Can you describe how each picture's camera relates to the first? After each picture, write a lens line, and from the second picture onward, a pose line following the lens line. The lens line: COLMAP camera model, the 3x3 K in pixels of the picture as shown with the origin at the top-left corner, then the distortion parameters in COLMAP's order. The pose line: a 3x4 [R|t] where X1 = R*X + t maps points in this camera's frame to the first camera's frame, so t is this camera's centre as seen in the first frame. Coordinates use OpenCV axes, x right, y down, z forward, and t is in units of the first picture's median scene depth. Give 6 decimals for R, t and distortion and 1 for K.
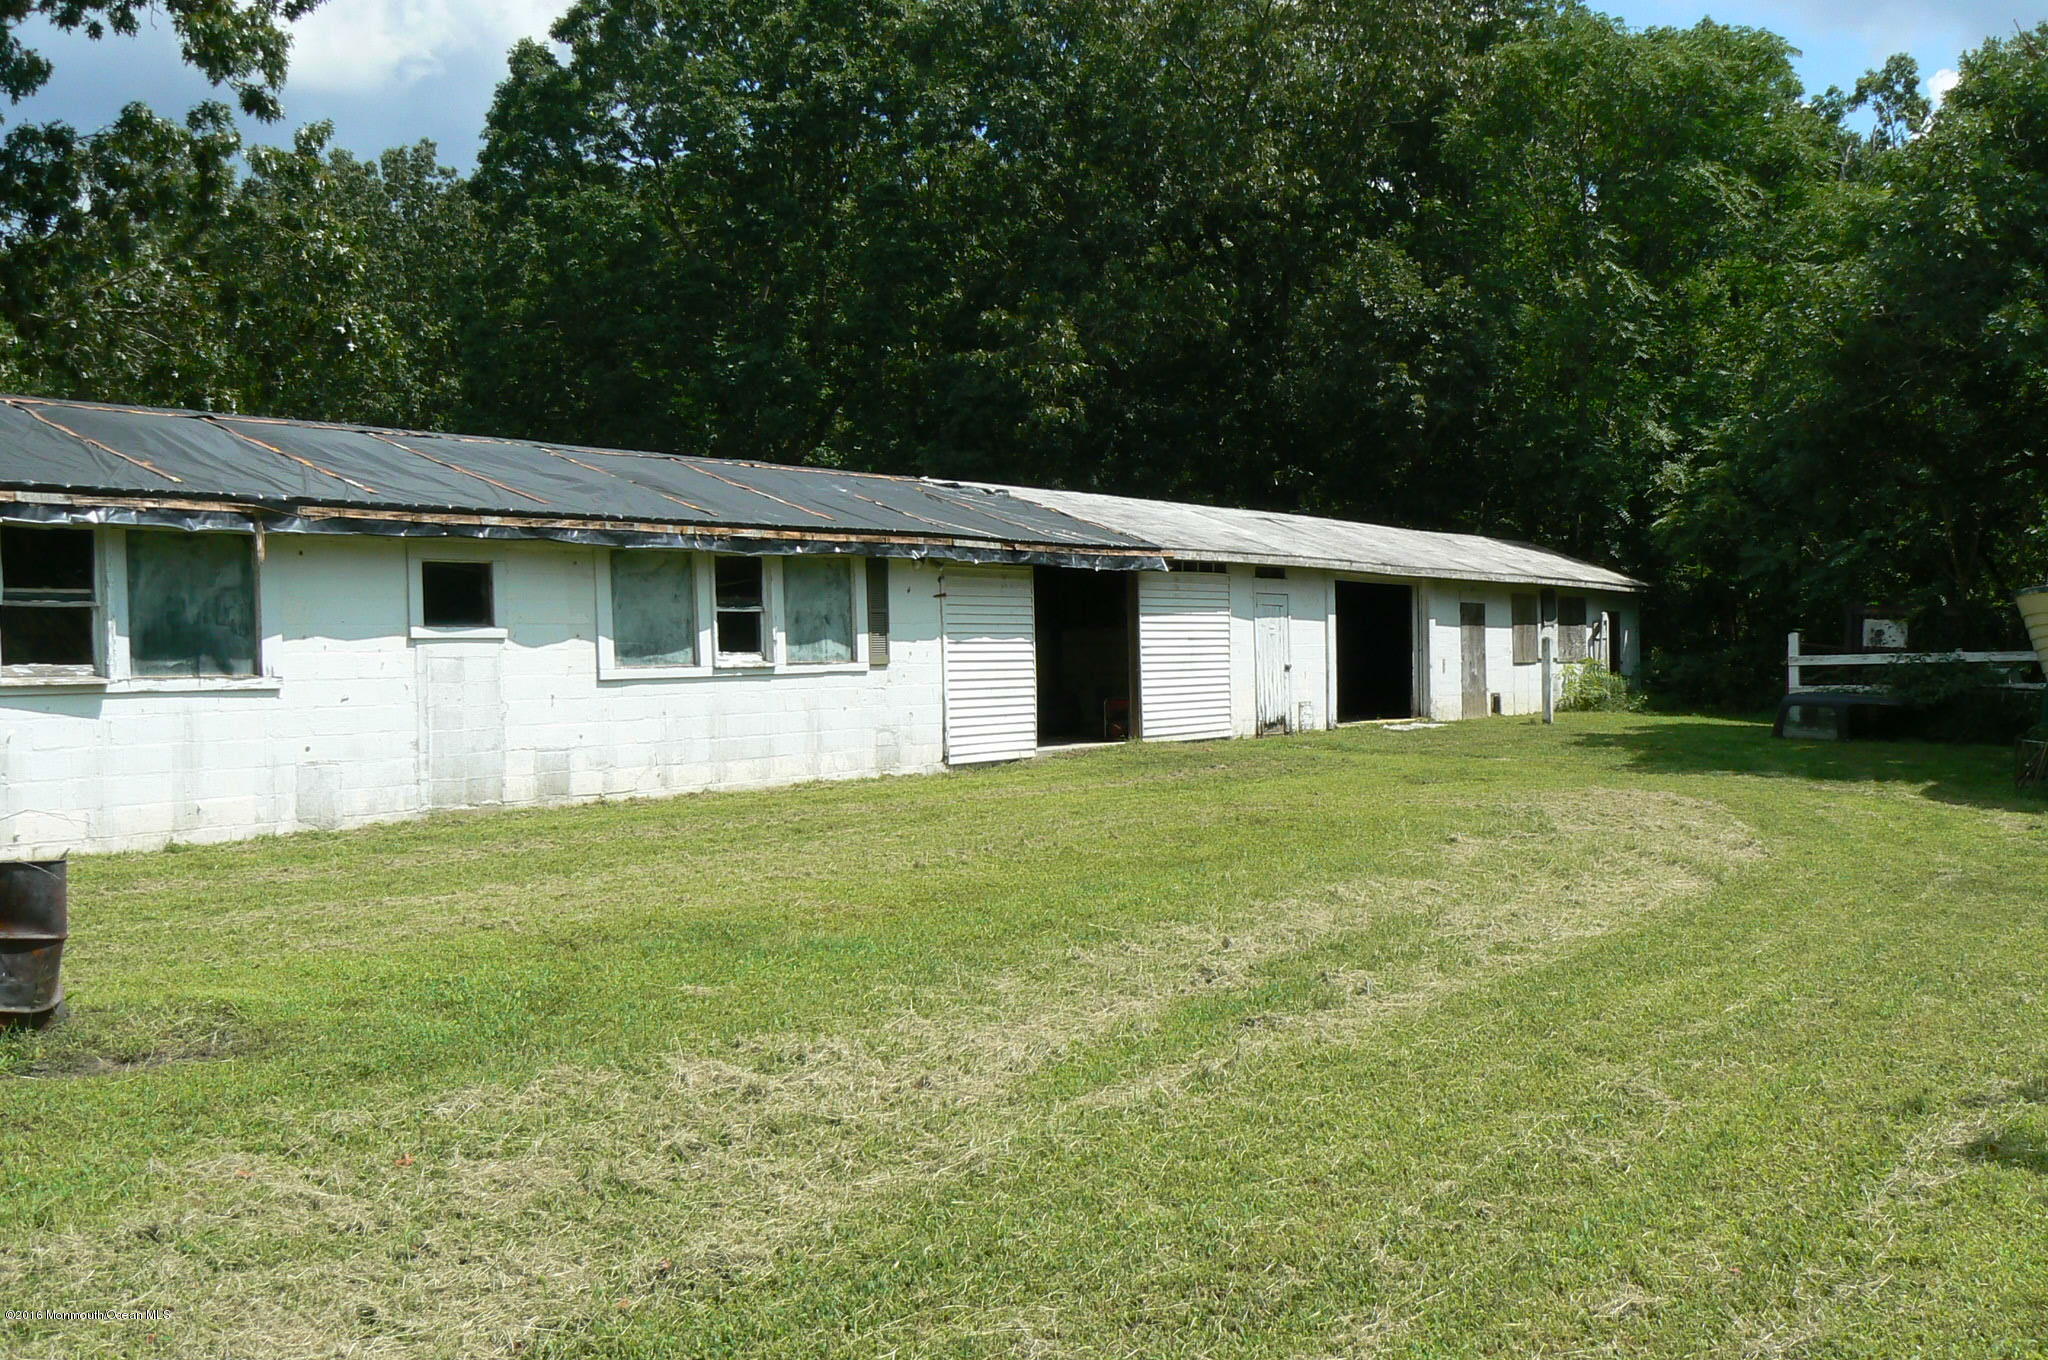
lens RADIAL K [[2198.6, 0, 1024.0], [0, 2198.6, 680.0], [0, 0, 1]] dist [-0.156932, -0.006368]
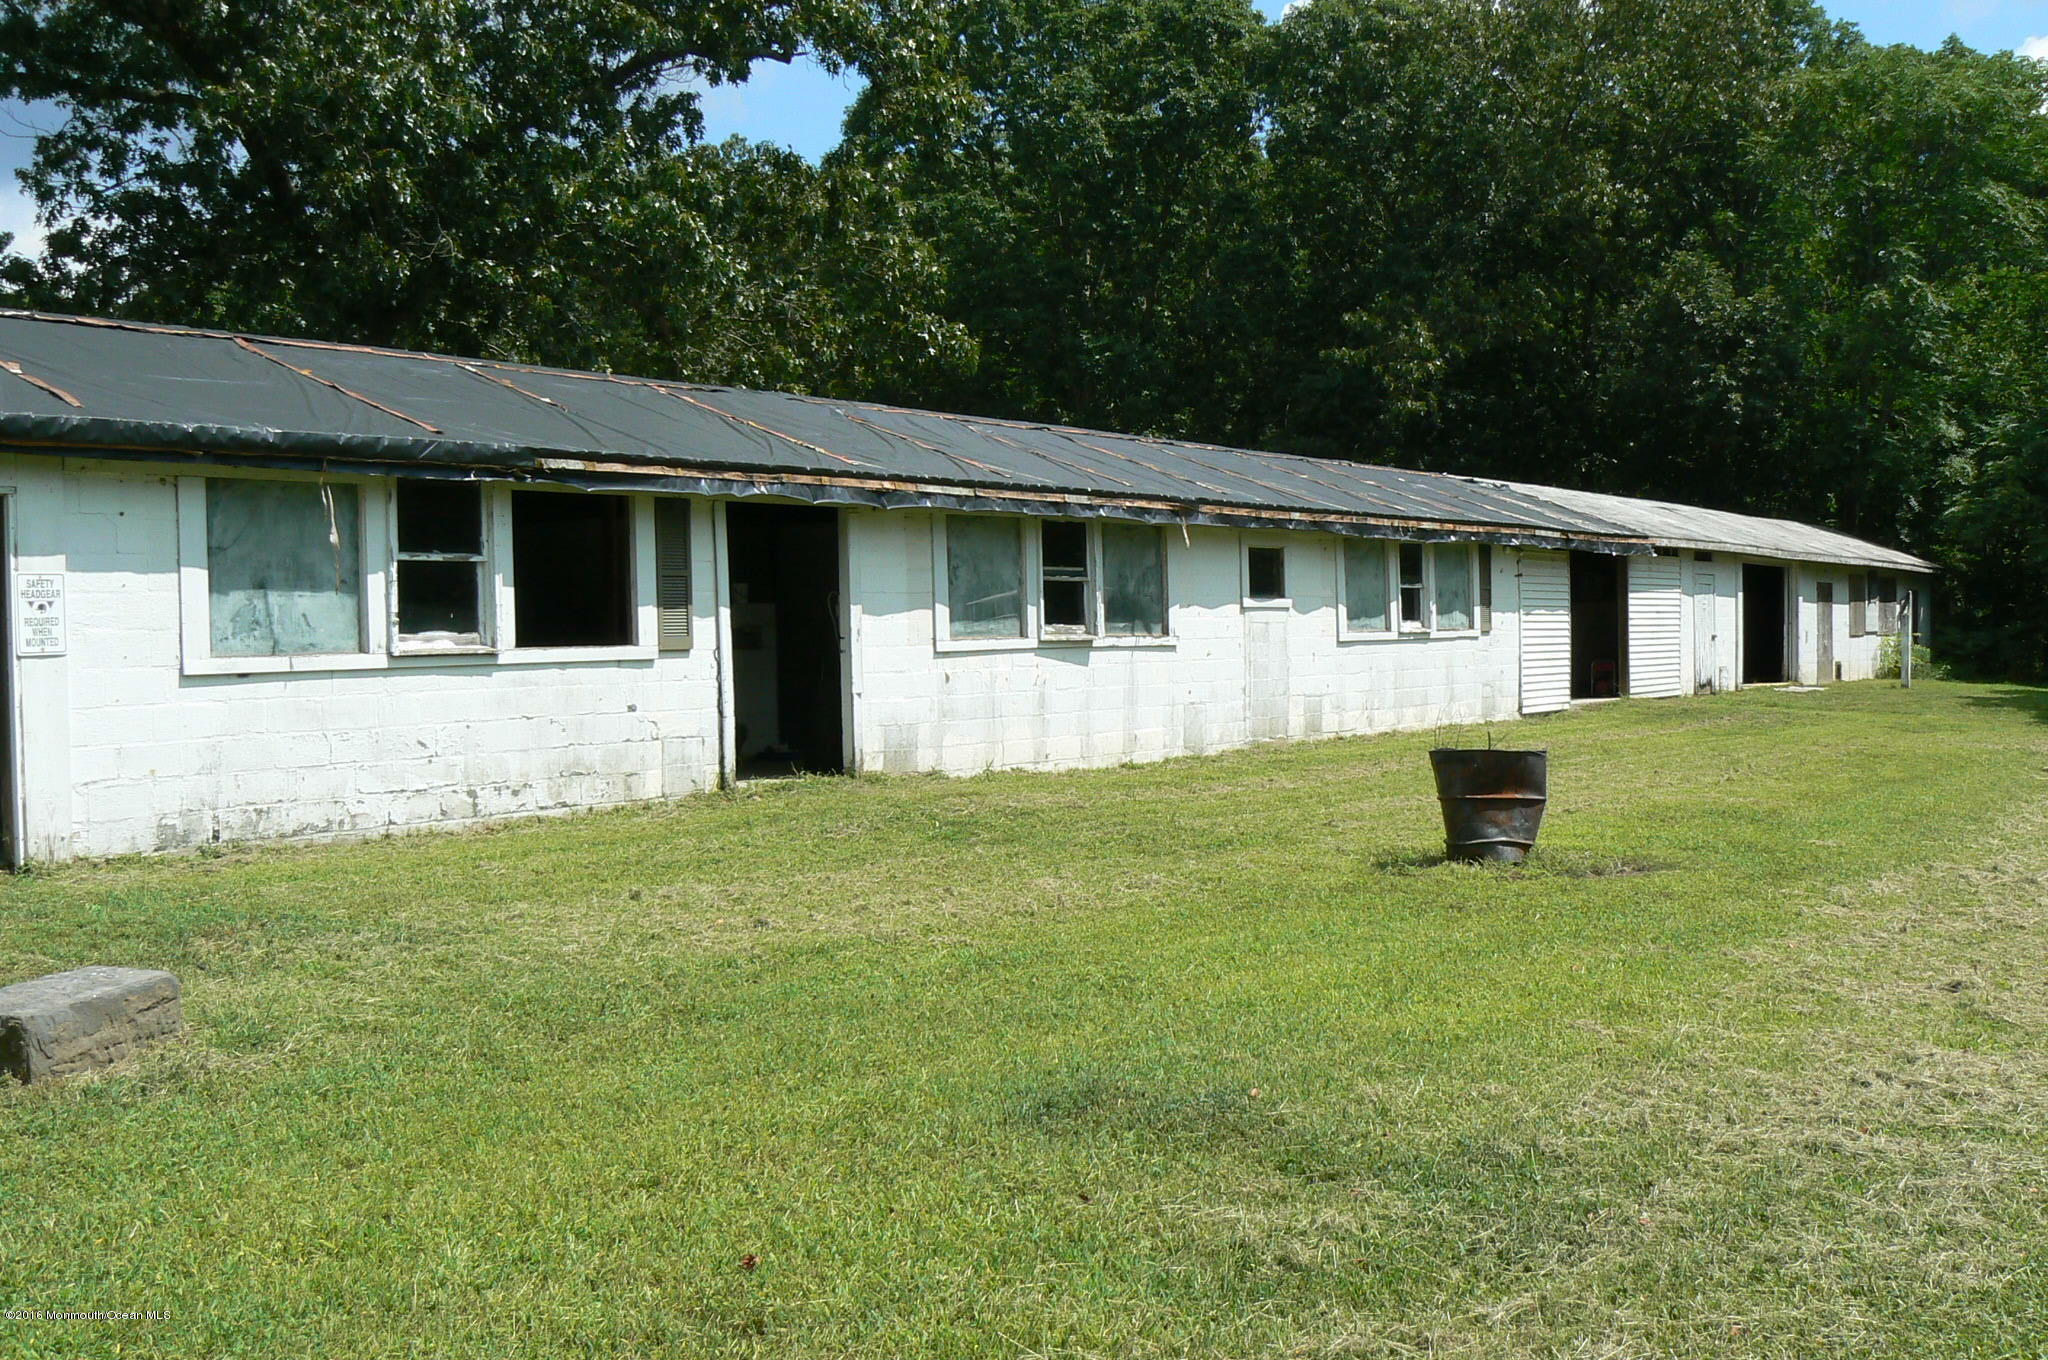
lens RADIAL K [[2182.7, 0, 1024.0], [0, 2182.7, 680.0], [0, 0, 1]] dist [-0.133638, 0.059148]
pose [[0.999238, 0.013005, -0.036800, -0.208915], [-0.012375, 0.999774, 0.017301, 0.001812], [0.037017, -0.016833, 0.999173, -0.167916]]
